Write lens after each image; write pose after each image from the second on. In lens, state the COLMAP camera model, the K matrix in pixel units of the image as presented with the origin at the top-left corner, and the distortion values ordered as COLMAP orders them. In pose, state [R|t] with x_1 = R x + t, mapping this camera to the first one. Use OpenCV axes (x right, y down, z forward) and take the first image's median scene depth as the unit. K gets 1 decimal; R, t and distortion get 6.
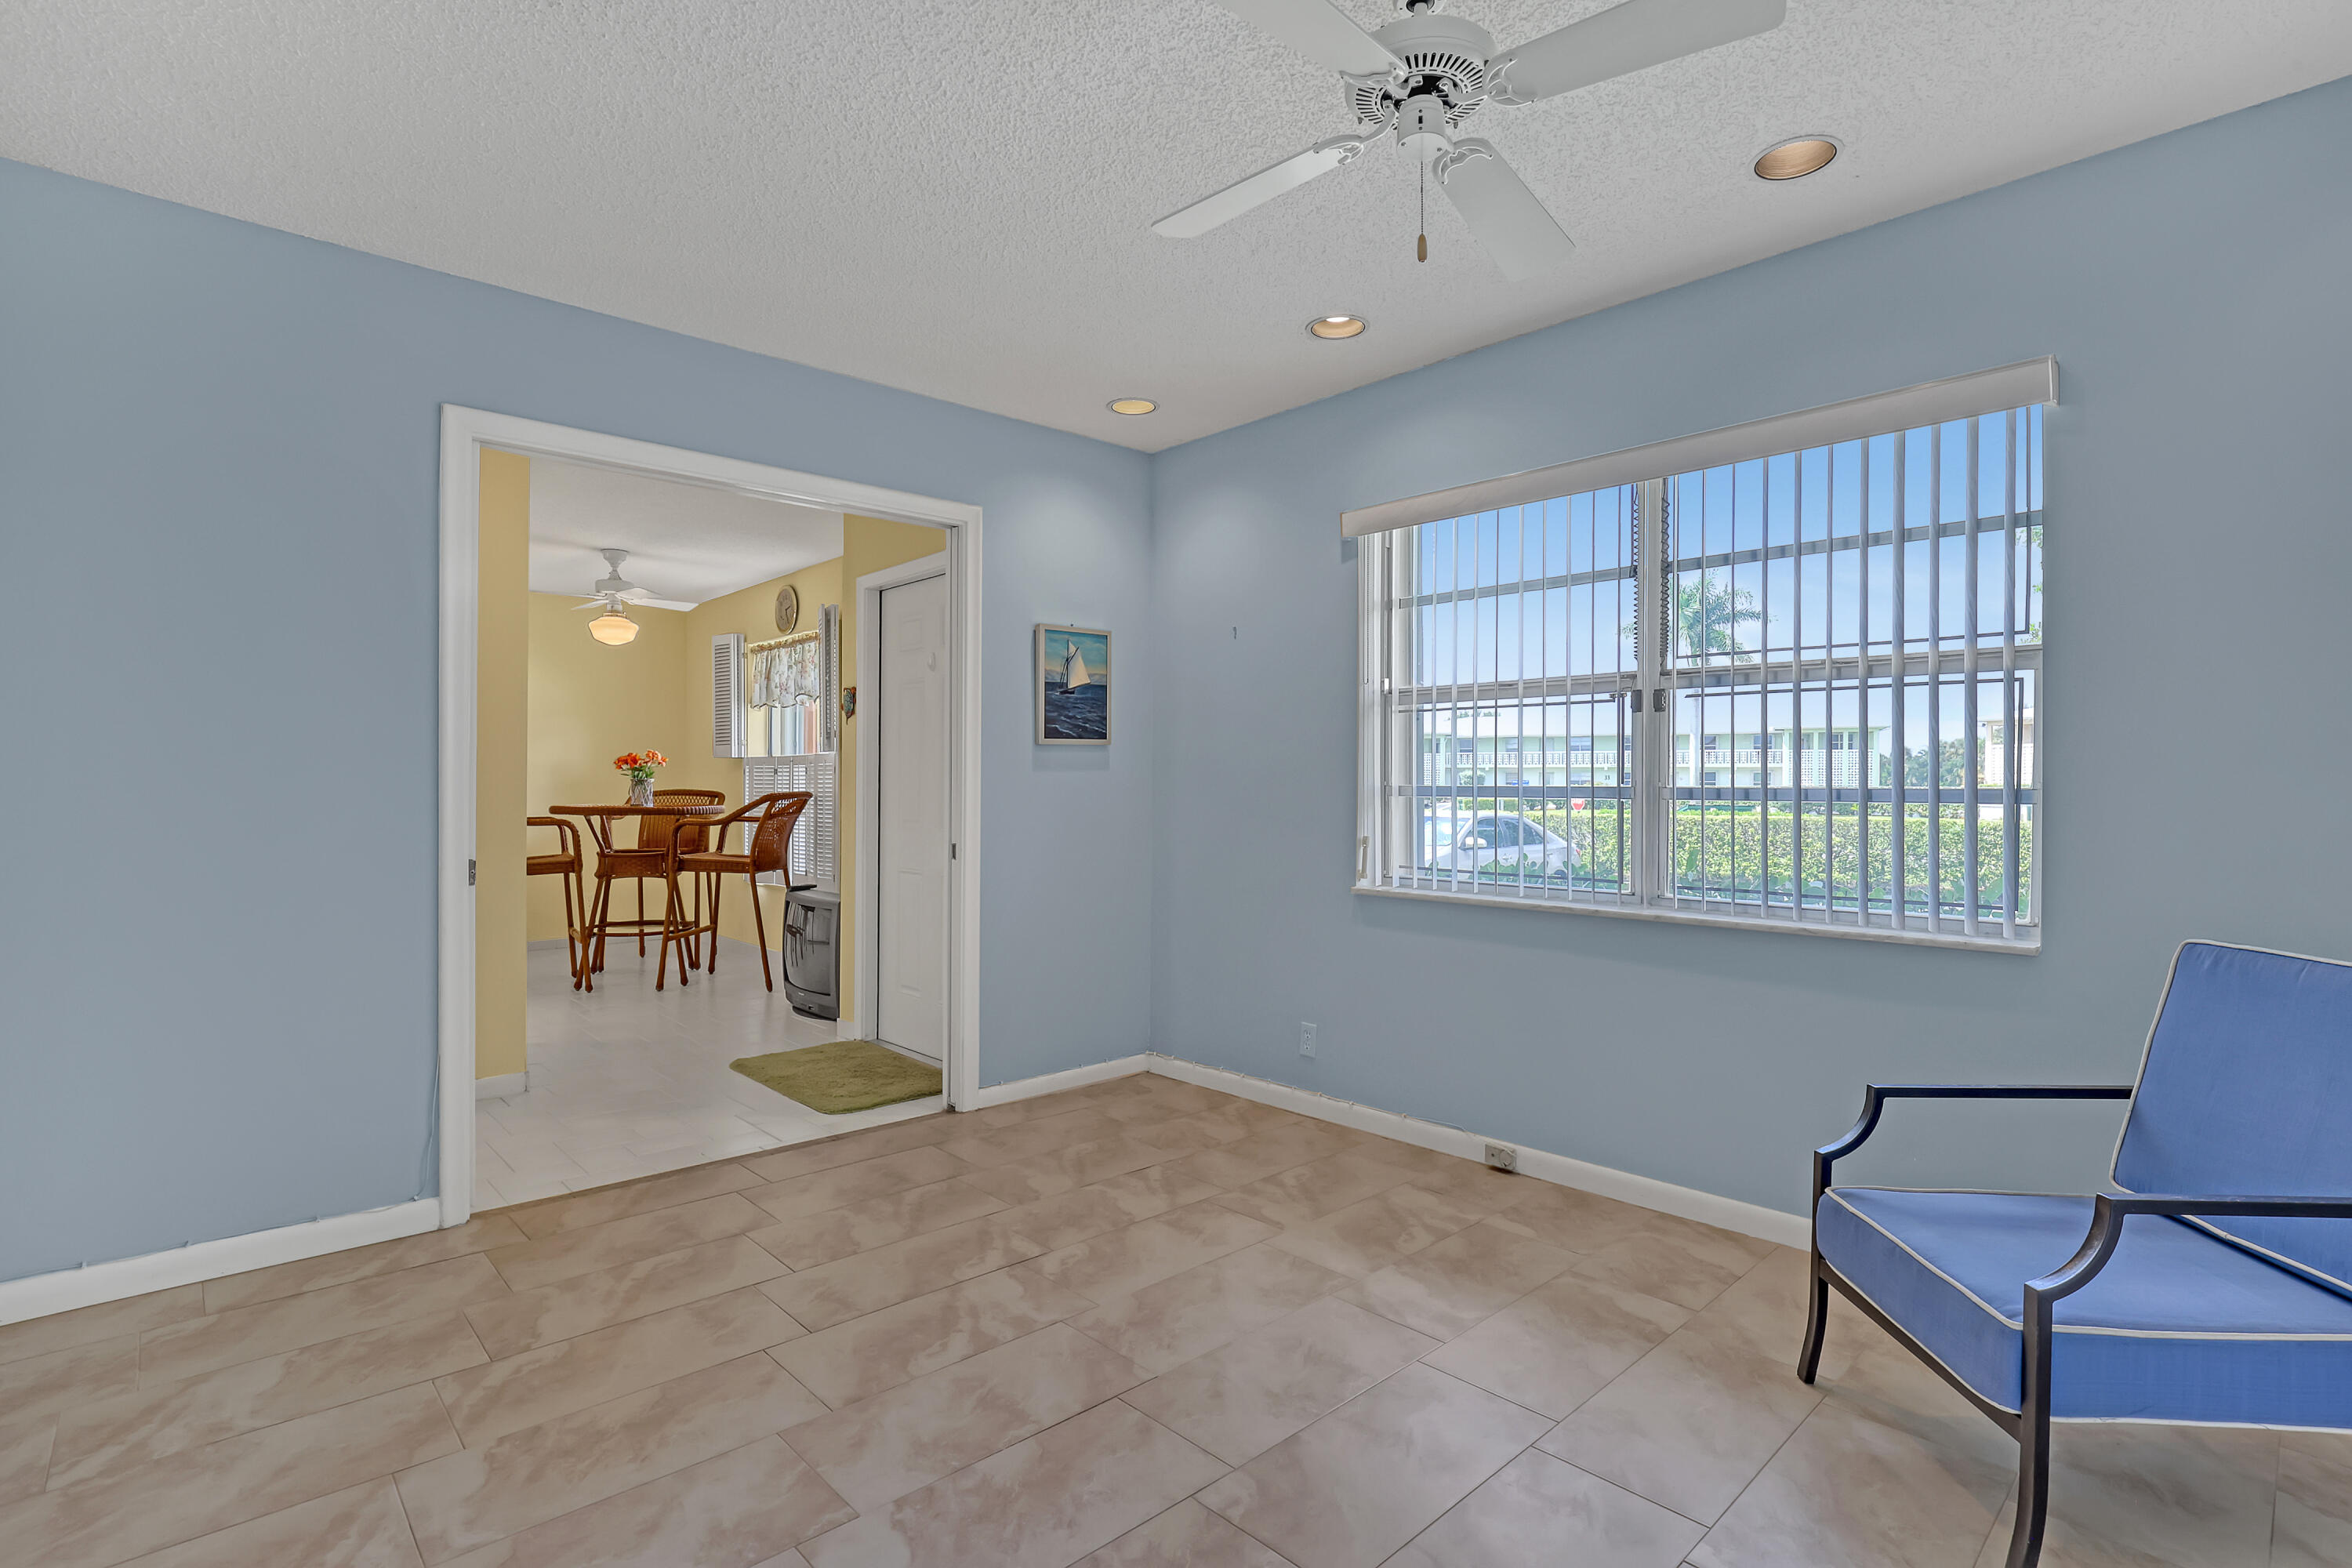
lens RADIAL K [[1140.0, 0, 1184.1], [0, 1140.0, 783.4], [0, 0, 1]] dist [-0.034820, 0.003831]
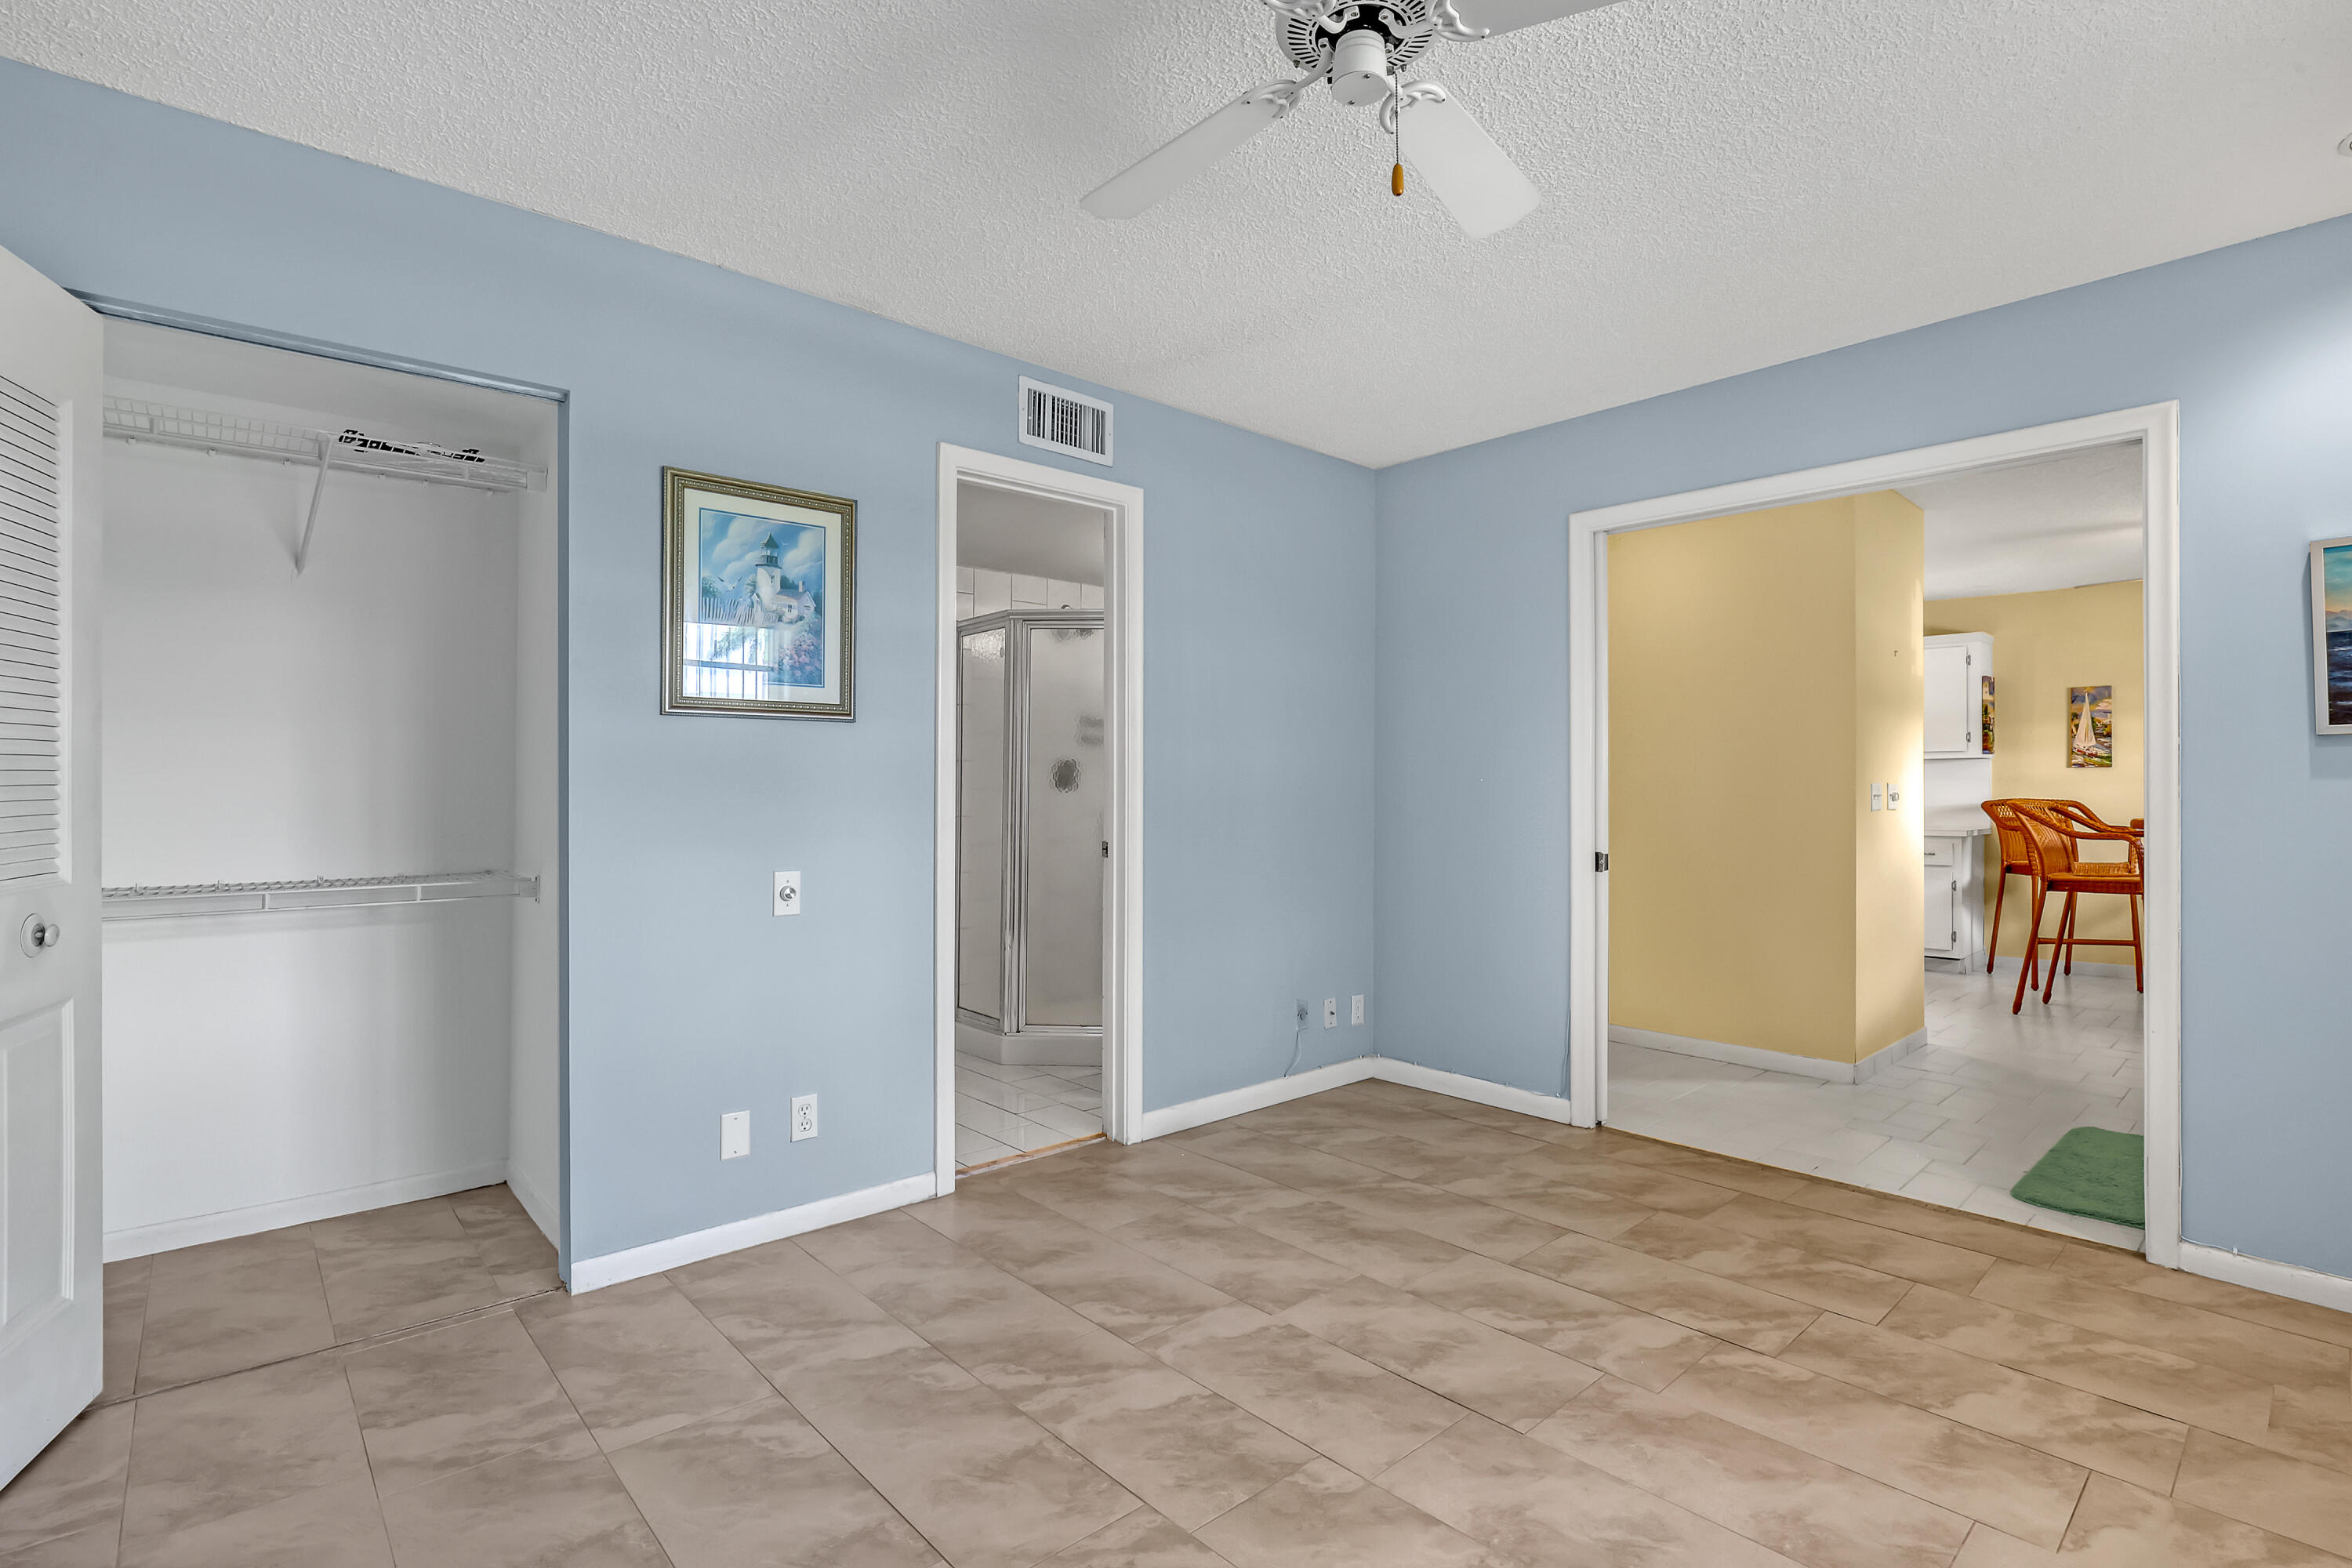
lens RADIAL K [[1140.0, 0, 1181.5], [0, 1140.0, 777.6], [0, 0, 1]] dist [-0.034820, 0.003831]
pose [[-0.018168, -0.003285, -0.999830, 0.741419], [-0.008209, 0.999961, -0.003136, -0.006523], [0.999801, 0.008150, -0.018194, 0.599925]]
